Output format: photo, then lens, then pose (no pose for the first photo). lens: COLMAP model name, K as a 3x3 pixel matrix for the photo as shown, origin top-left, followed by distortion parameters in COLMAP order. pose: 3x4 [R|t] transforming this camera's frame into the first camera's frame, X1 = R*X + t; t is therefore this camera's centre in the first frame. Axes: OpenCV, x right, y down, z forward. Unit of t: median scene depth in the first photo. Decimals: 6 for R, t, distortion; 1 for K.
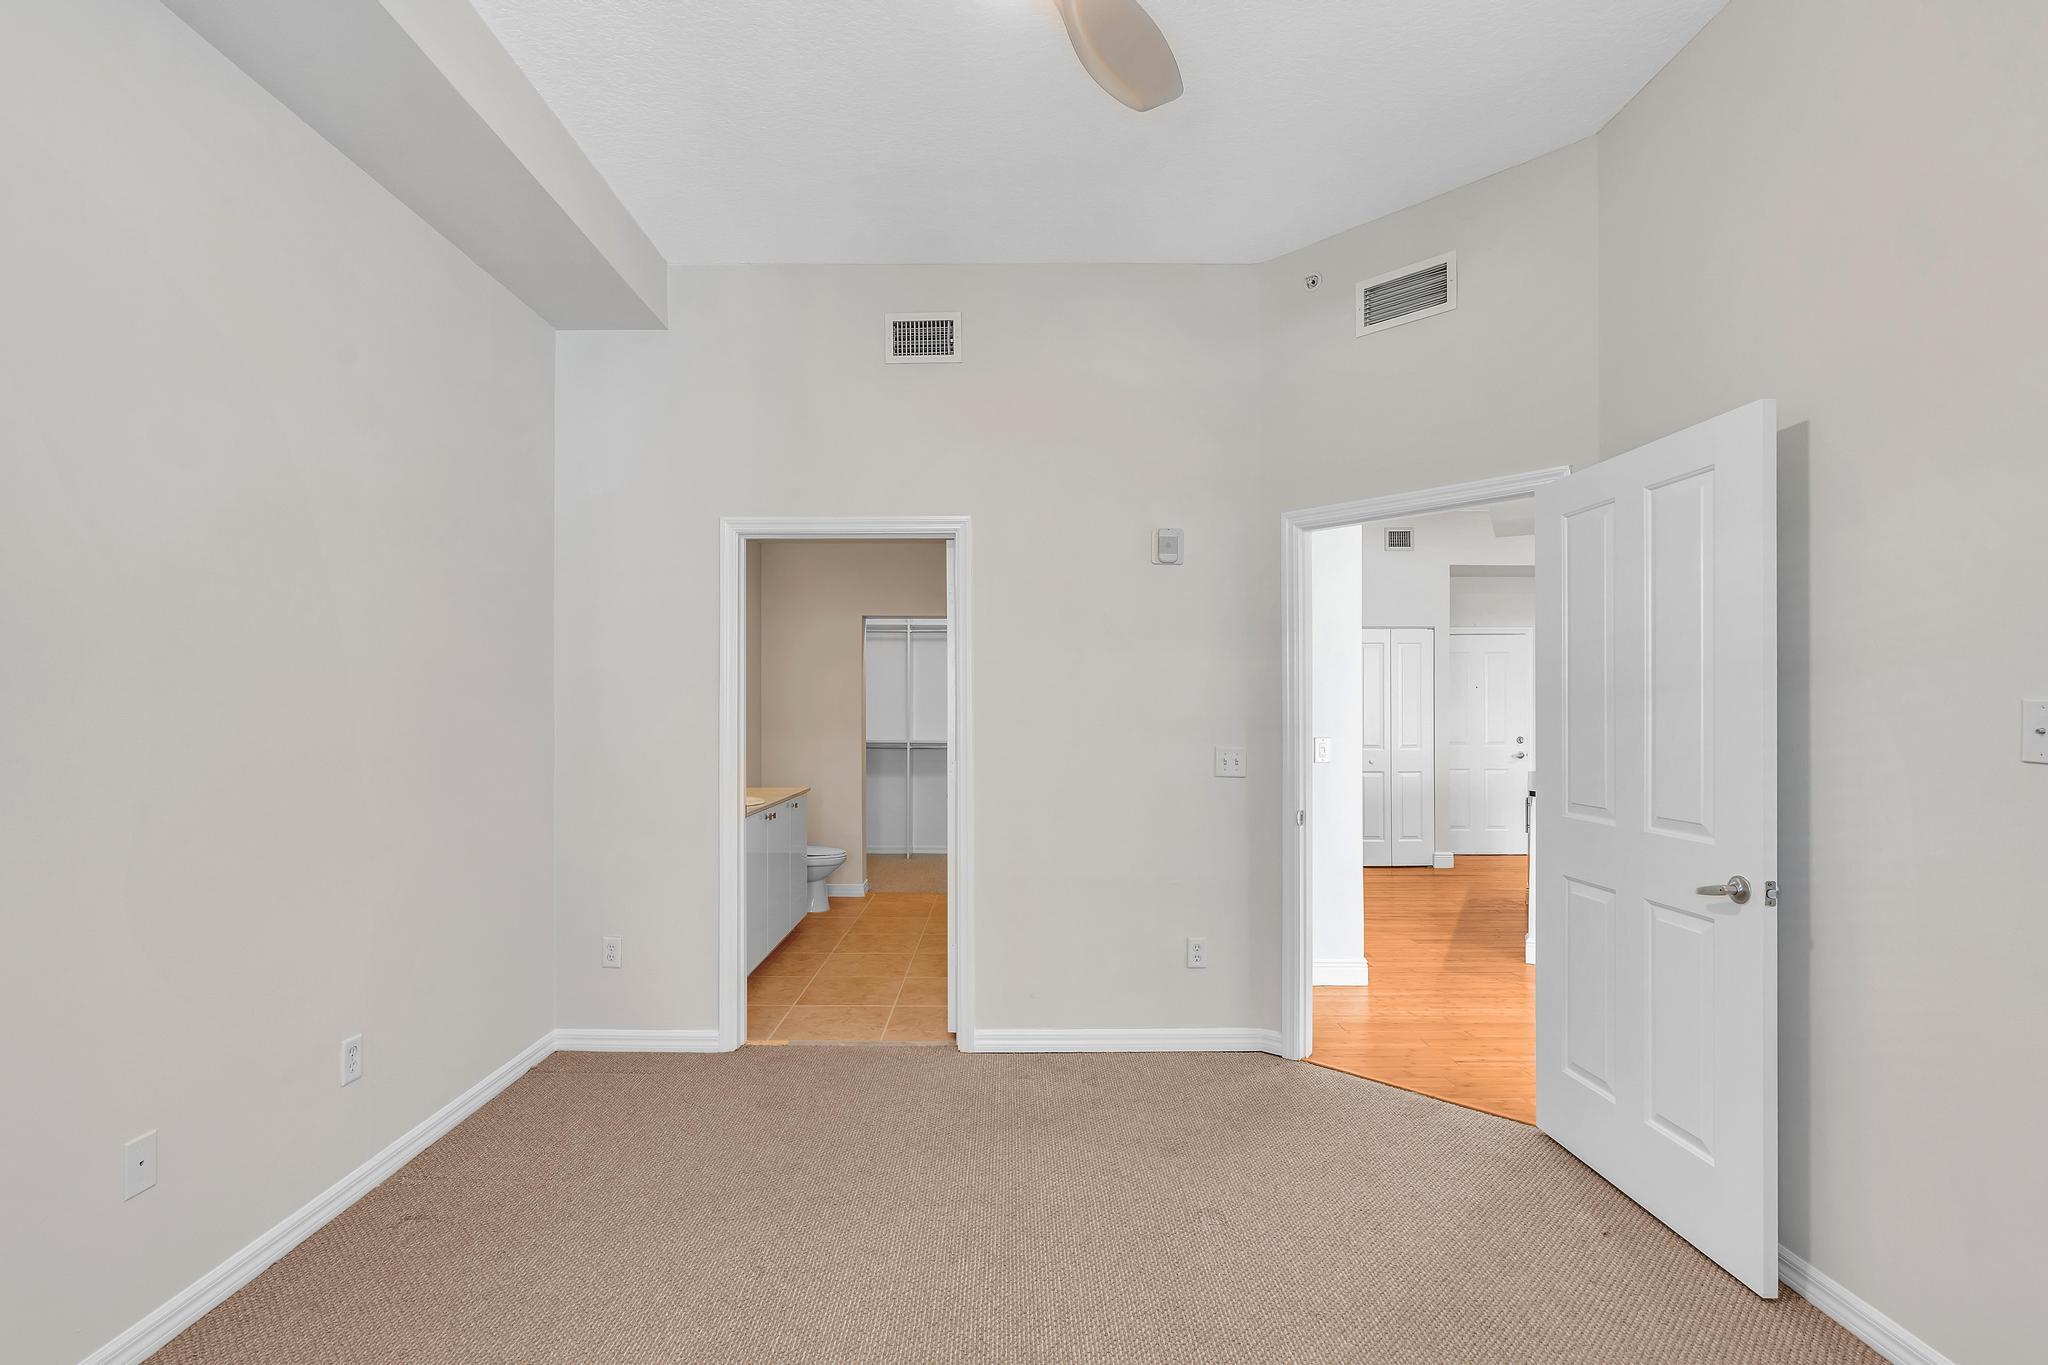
lens RADIAL K [[948.9, 0, 1013.0], [0, 948.9, 708.3], [0, 0, 1]] dist [-0.003131, 0.001861]
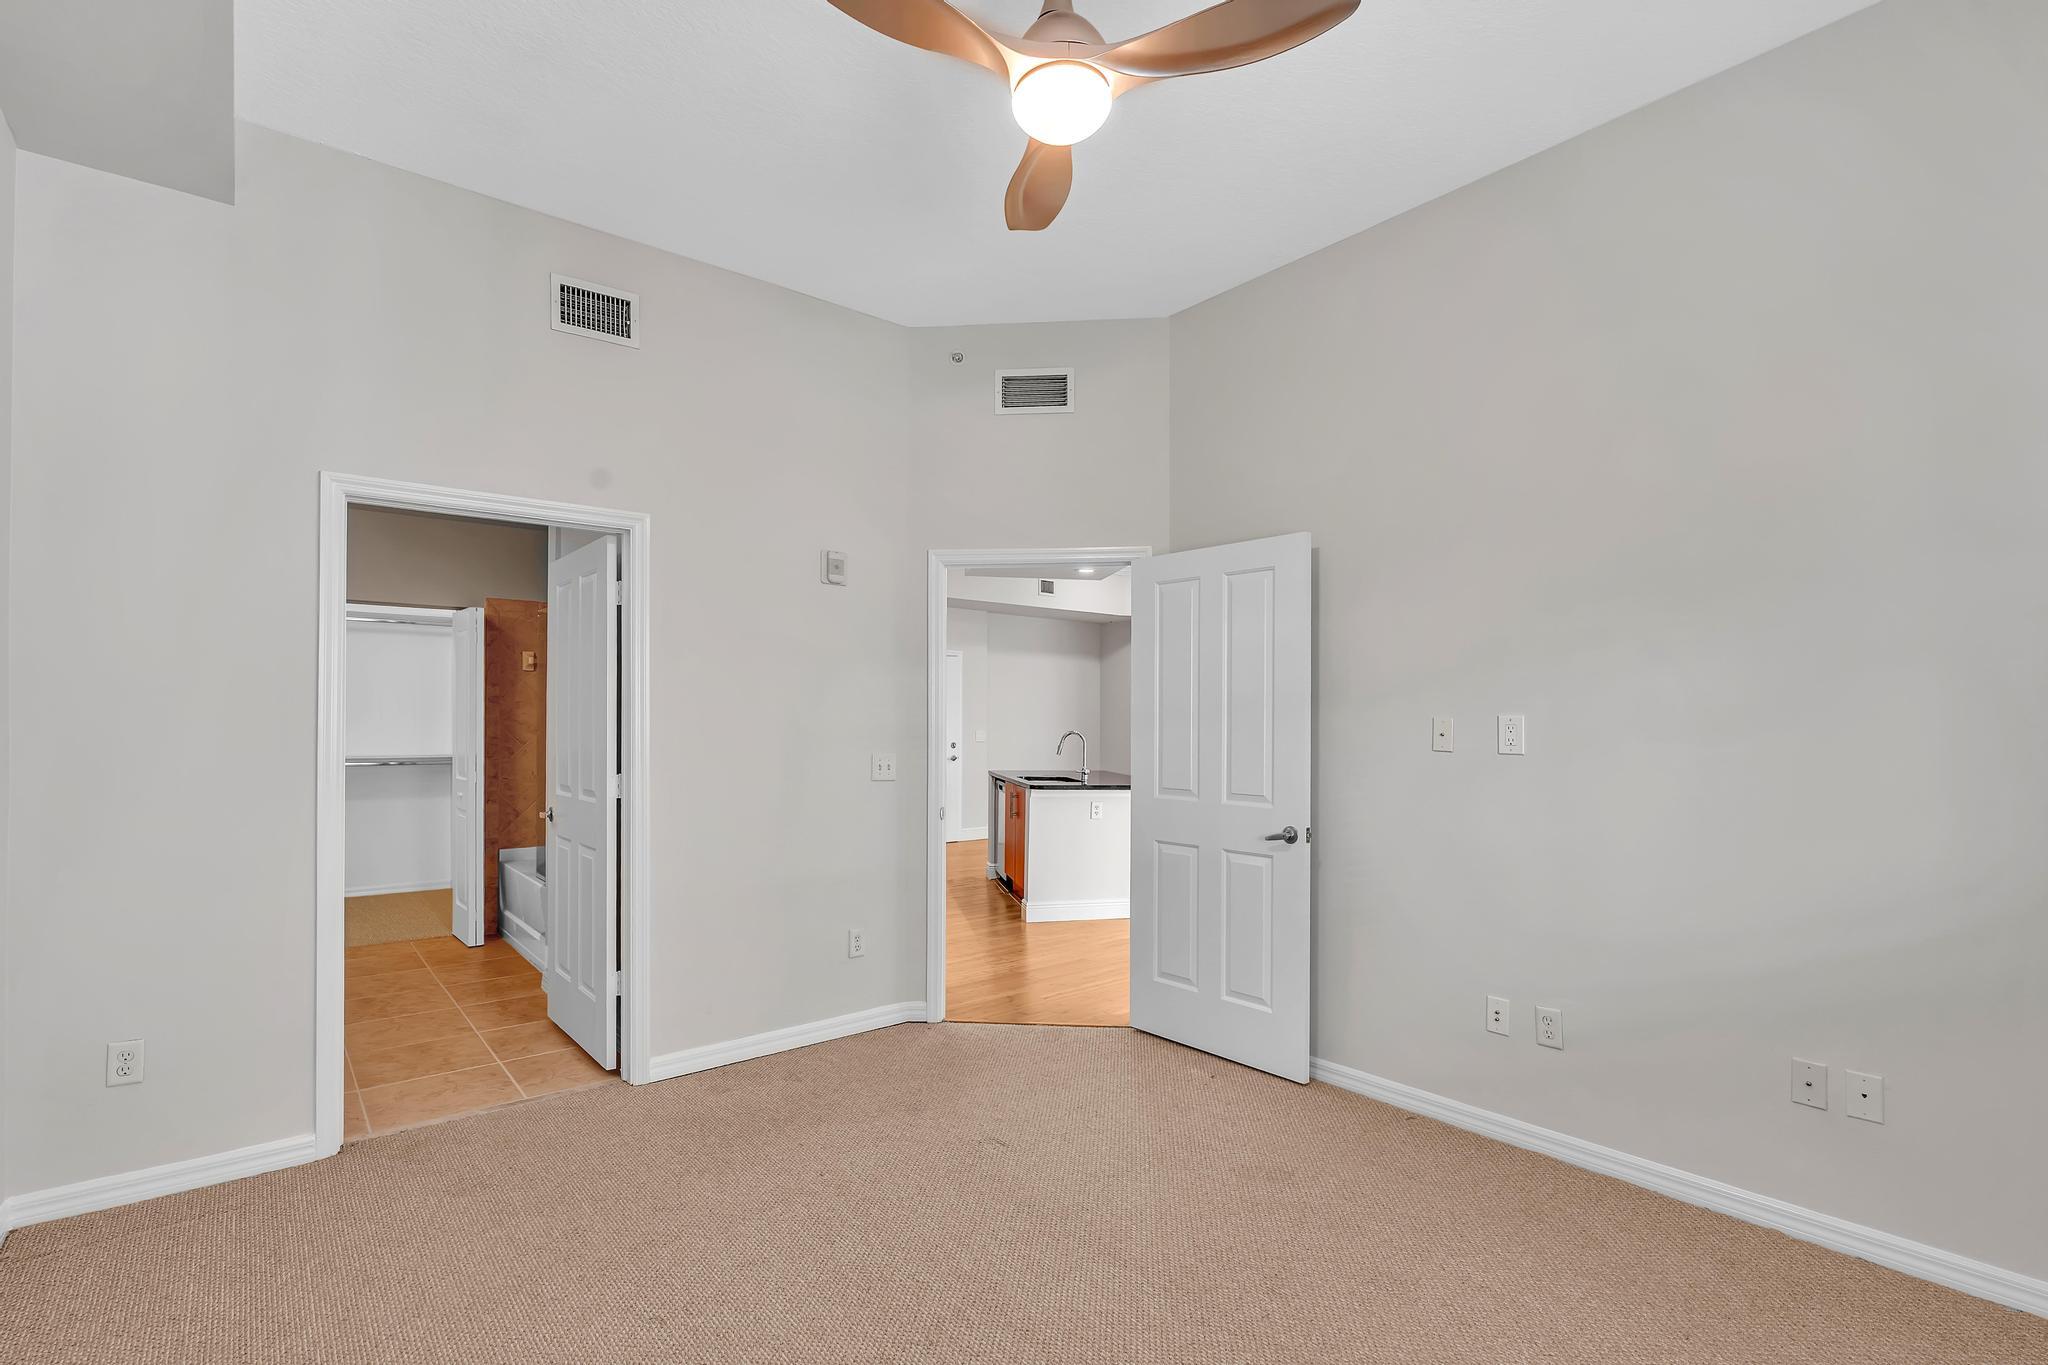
lens RADIAL K [[948.9, 0, 1021.9], [0, 948.9, 716.3], [0, 0, 1]] dist [-0.003131, 0.001861]
pose [[0.771157, 0.006246, 0.636614, -0.358072], [-0.004223, 0.999980, -0.004696, 0.001237], [-0.636631, 0.000933, 0.771168, 0.036694]]
